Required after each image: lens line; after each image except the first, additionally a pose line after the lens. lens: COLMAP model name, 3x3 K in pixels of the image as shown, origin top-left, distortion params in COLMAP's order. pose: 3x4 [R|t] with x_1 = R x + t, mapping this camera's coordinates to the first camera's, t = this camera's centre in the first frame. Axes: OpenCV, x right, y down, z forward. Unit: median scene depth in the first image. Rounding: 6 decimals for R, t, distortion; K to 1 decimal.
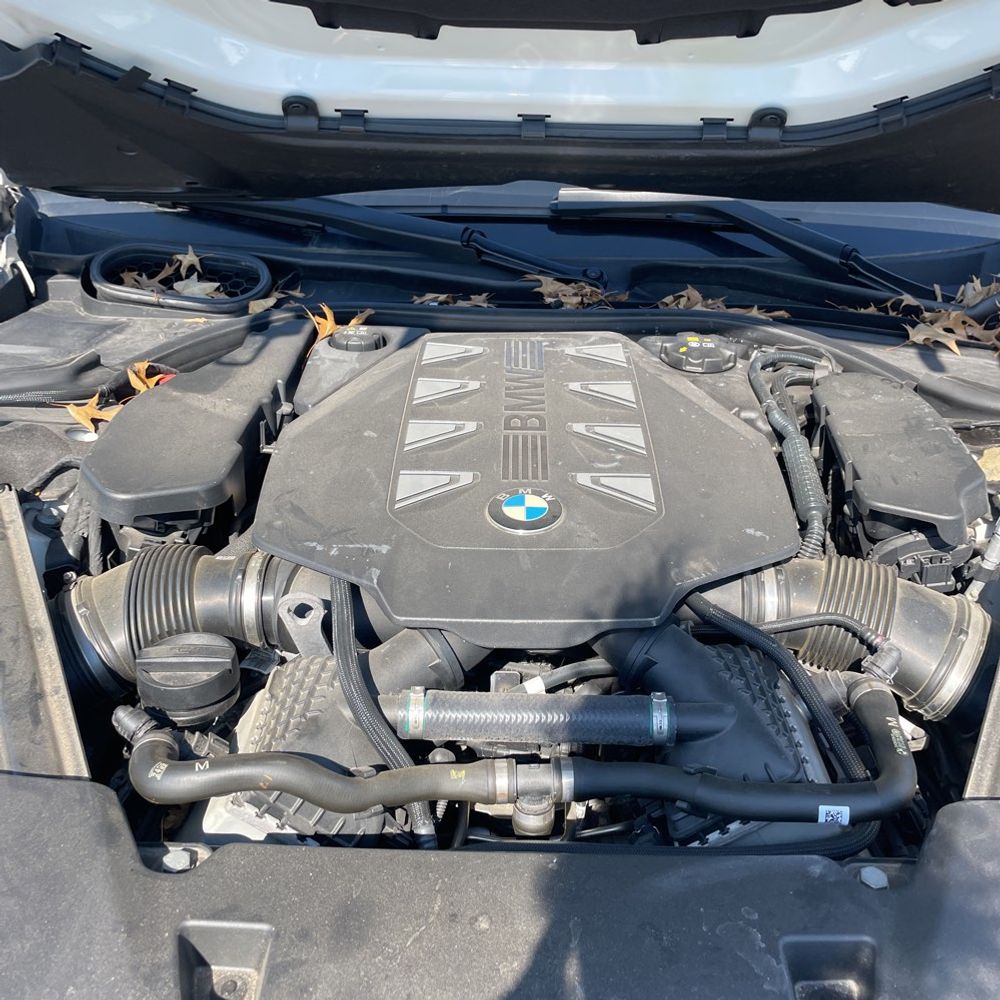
lens RADIAL K [[948.1, 0, 515.9], [0, 948.1, 525.1], [0, 0, 1]] dist [0.030937, 0.000000]
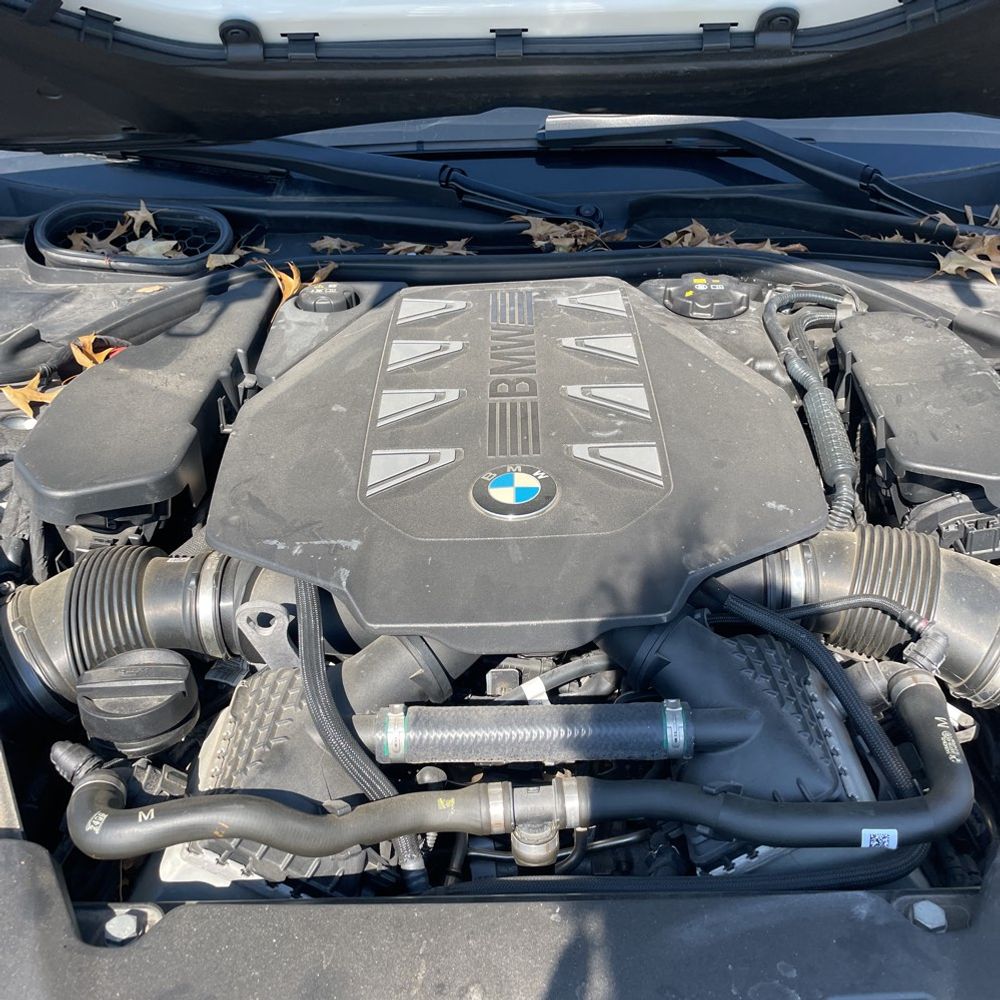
lens RADIAL K [[948.1, 0, 522.7], [0, 948.1, 529.9], [0, 0, 1]] dist [0.030937, 0.000000]
pose [[0.999002, -0.043629, -0.009603, 0.021695], [0.044153, 0.997000, 0.063579, -0.031598], [0.006800, -0.063939, 0.997931, 0.106569]]
